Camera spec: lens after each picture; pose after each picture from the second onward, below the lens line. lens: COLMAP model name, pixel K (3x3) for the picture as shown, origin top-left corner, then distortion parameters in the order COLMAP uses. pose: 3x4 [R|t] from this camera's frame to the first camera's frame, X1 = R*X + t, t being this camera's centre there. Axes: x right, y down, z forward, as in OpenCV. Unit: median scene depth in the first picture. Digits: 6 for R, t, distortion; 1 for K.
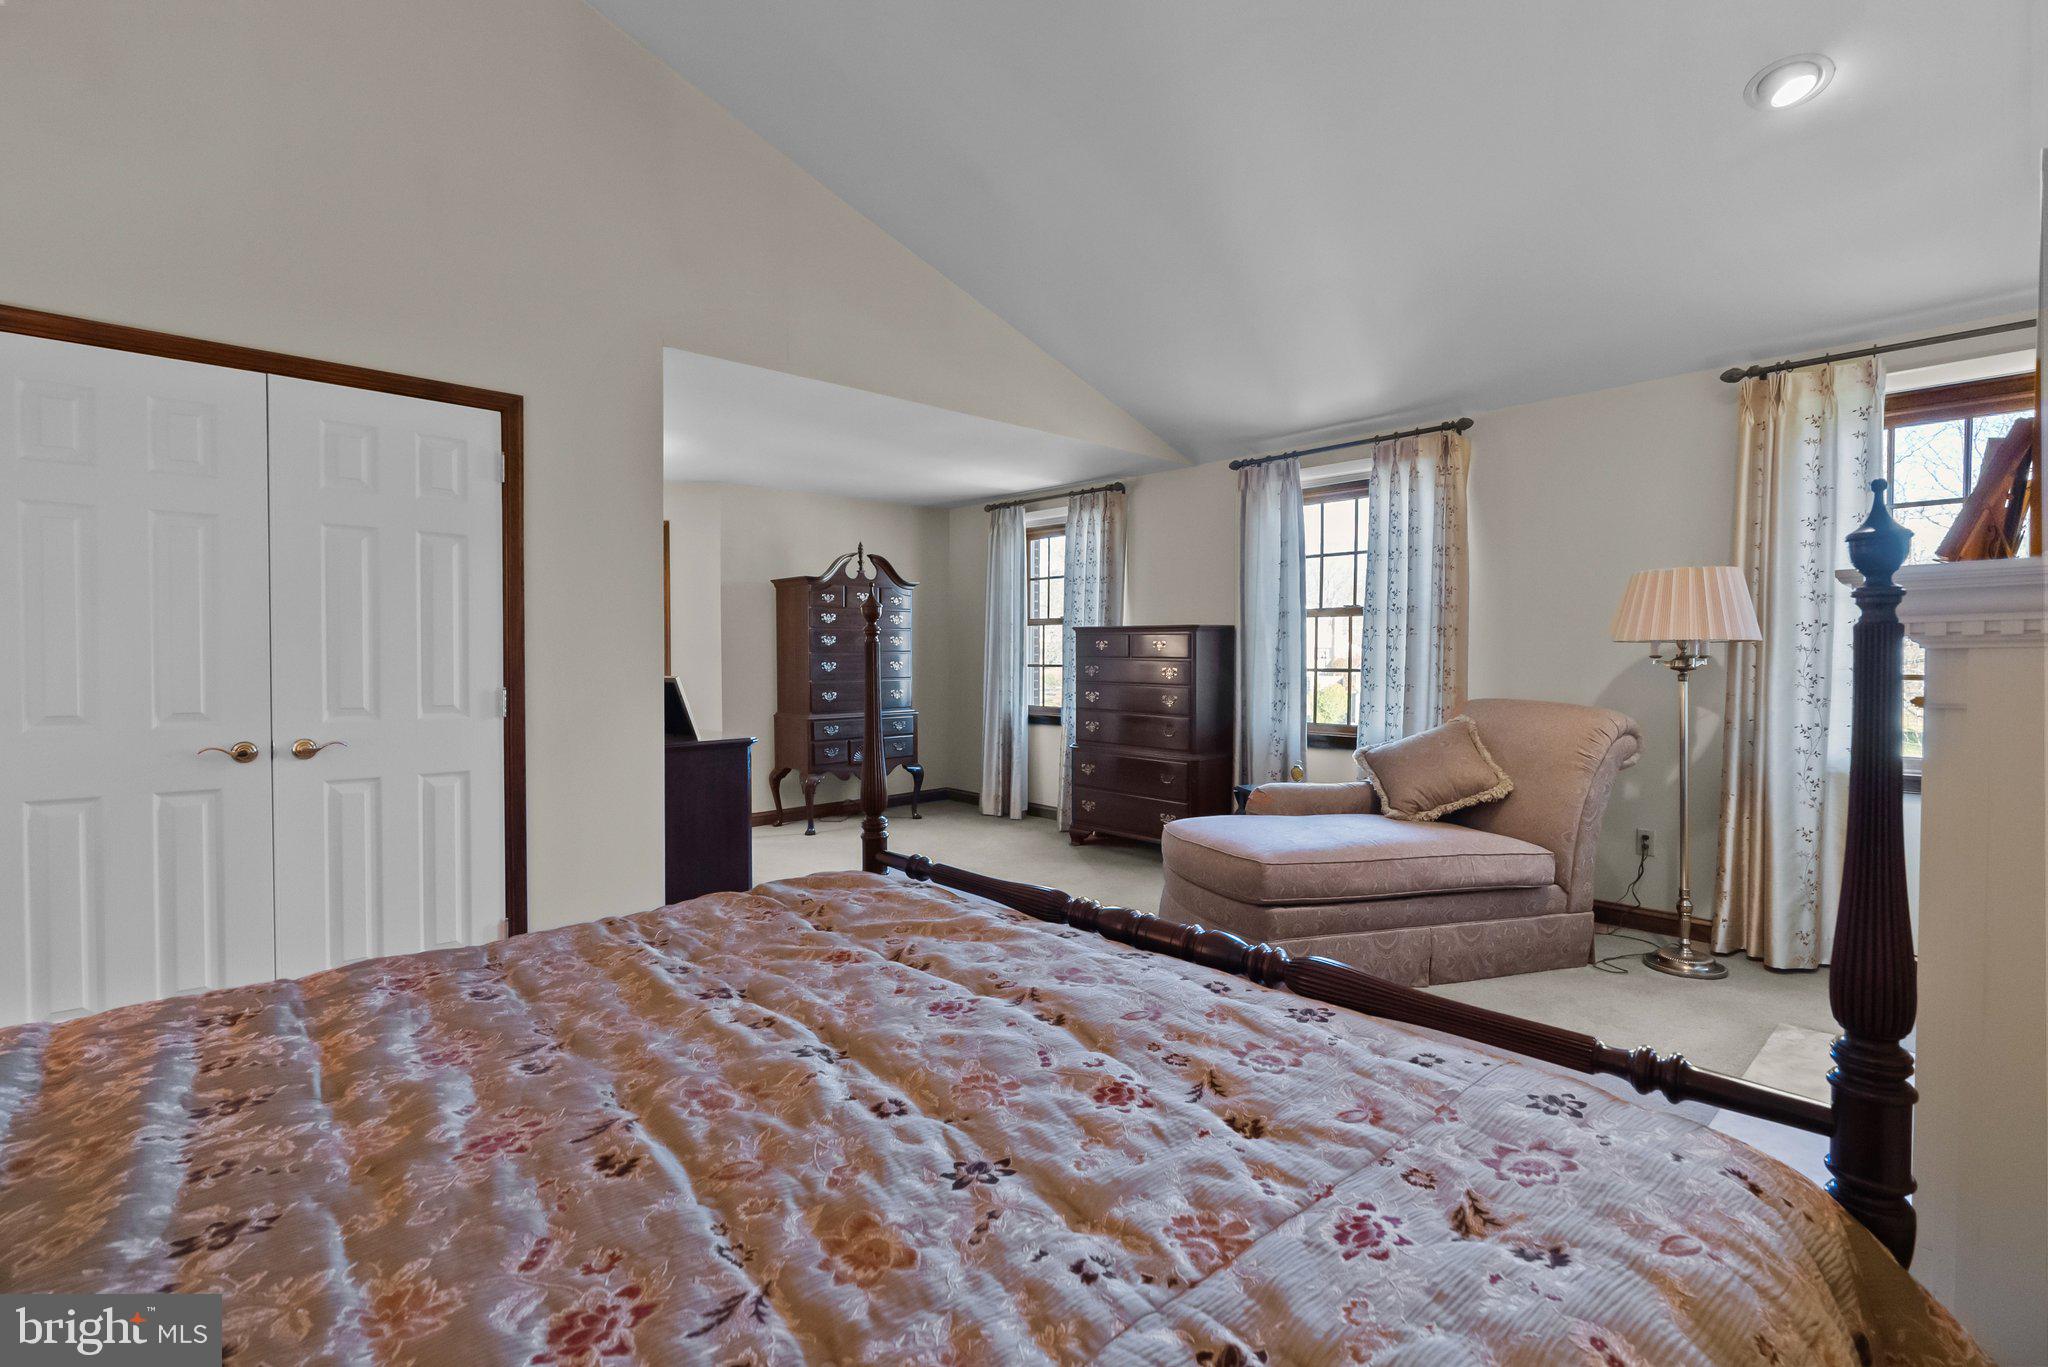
lens RADIAL K [[941.4, 0, 1032.6], [0, 941.4, 646.3], [0, 0, 1]] dist [-0.004124, 0.000871]
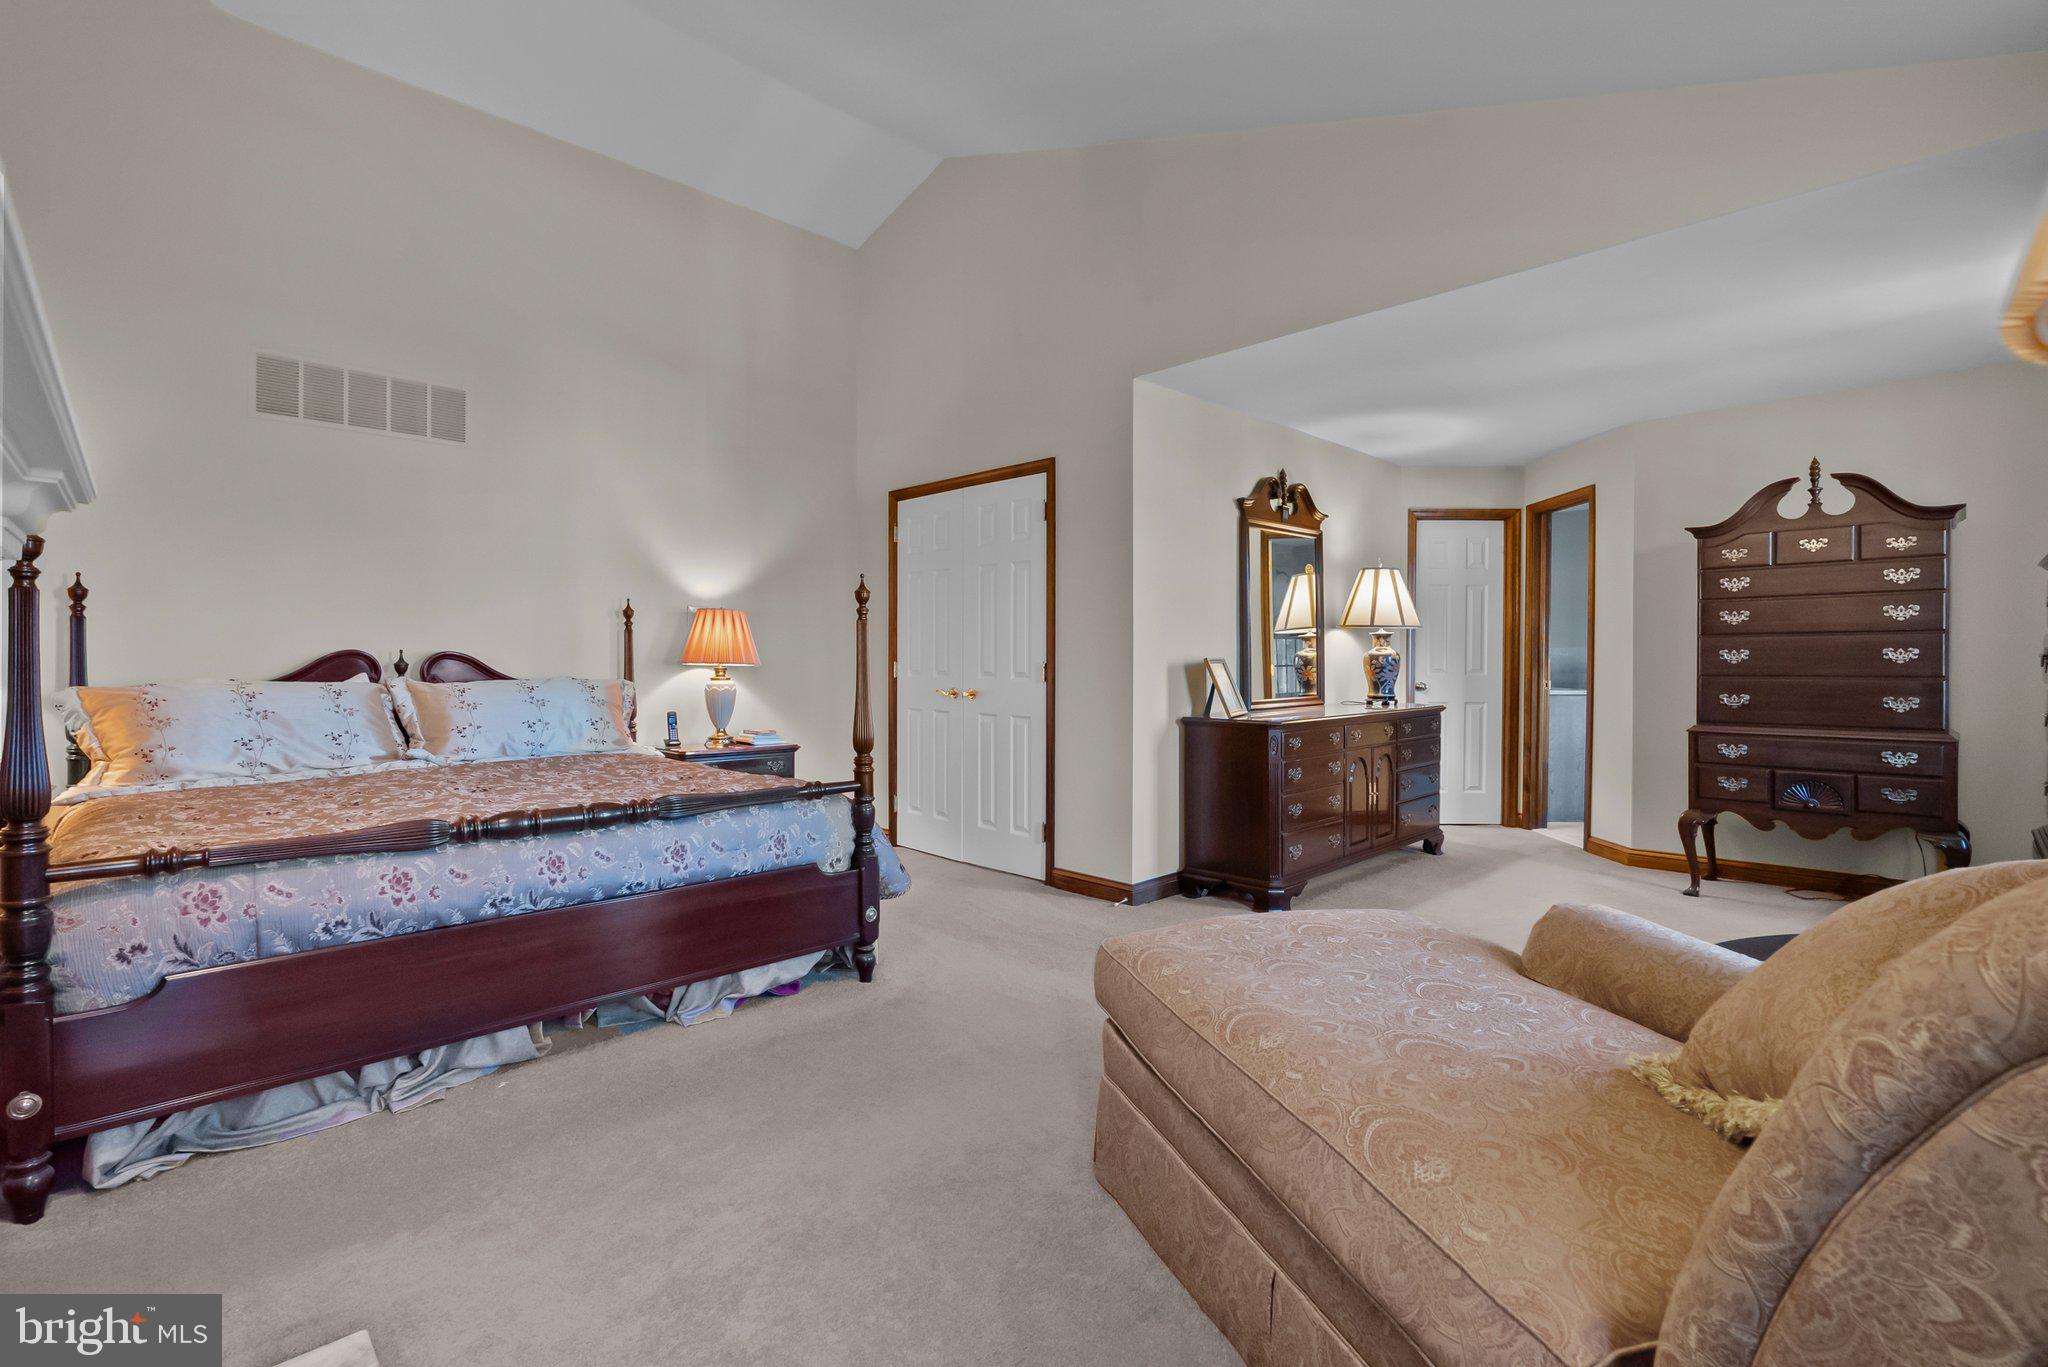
lens RADIAL K [[941.4, 0, 1032.6], [0, 941.4, 646.3], [0, 0, 1]] dist [-0.004124, 0.000871]
pose [[0.006645, -0.003110, -0.999973, 0.451161], [0.008871, 0.999956, -0.003051, 0.012096], [0.999939, -0.008850, 0.006673, 0.494461]]
